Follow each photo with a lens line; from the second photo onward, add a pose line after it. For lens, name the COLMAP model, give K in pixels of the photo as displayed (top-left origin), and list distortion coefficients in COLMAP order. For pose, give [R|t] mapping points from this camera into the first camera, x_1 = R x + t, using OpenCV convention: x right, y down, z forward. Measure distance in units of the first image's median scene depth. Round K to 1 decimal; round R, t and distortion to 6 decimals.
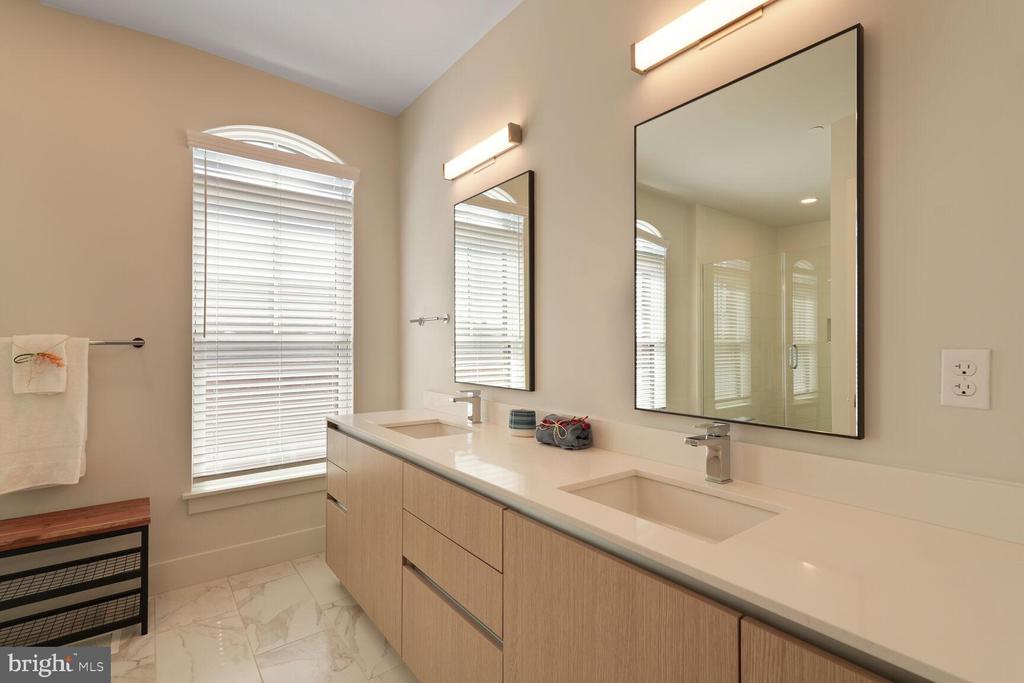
lens RADIAL K [[474.7, 0, 518.7], [0, 474.7, 341.7], [0, 0, 1]] dist [0.000414, 0.000447]
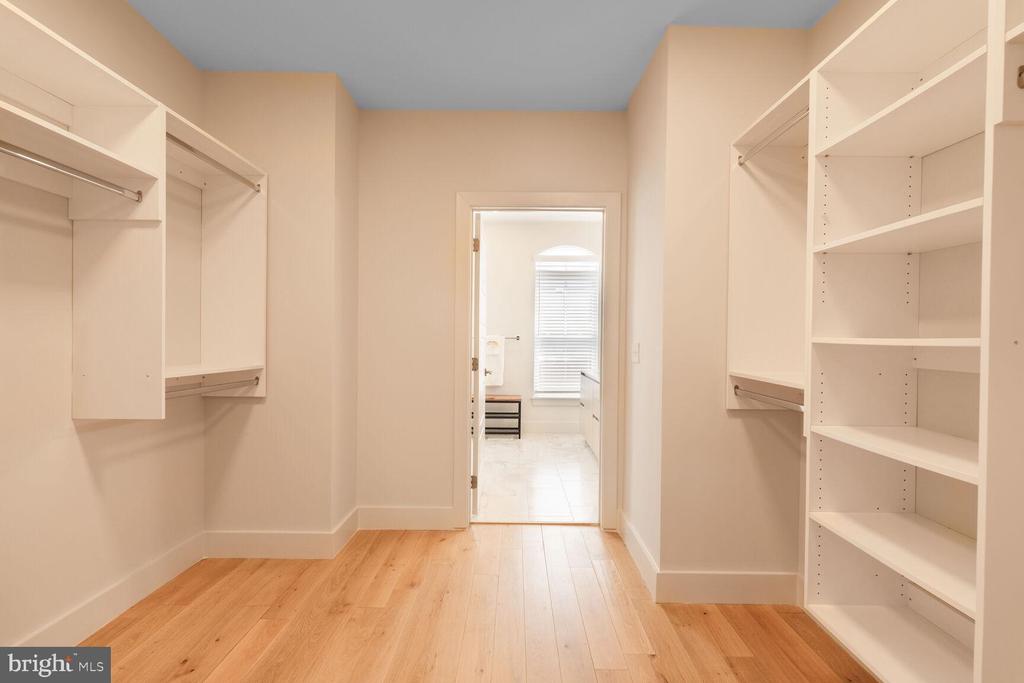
lens RADIAL K [[474.7, 0, 512.4], [0, 474.7, 340.7], [0, 0, 1]] dist [0.000414, 0.000447]
pose [[0.783725, 0.008291, -0.621053, 0.809302], [-0.007099, 0.999965, 0.004392, 0.005292], [0.621068, 0.000967, 0.783756, -1.080917]]
